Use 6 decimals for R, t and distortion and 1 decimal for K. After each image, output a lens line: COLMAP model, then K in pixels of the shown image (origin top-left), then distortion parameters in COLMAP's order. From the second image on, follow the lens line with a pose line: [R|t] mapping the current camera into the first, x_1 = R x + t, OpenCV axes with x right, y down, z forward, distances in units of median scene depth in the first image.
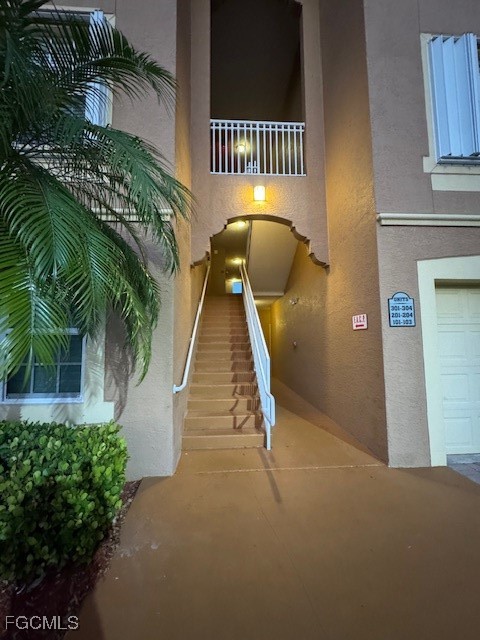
lens RADIAL K [[256.0, 0, 240.4], [0, 256.0, 318.6], [0, 0, 1]] dist [-0.000810, -0.000109]
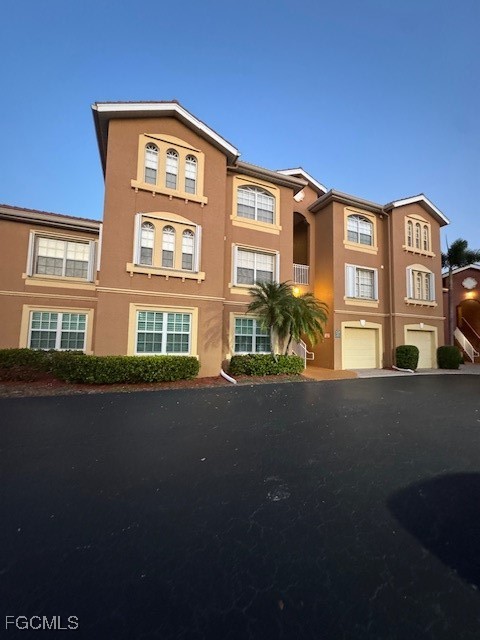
lens RADIAL K [[292.1, 0, 240.0], [0, 292.1, 319.6], [0, 0, 1]] dist [-0.000716, 0.000074]
pose [[0.927199, 0.056326, 0.370309, -2.529993], [-0.055393, 0.998378, -0.013163, -0.106686], [-0.370450, -0.008308, 0.928815, -2.720038]]
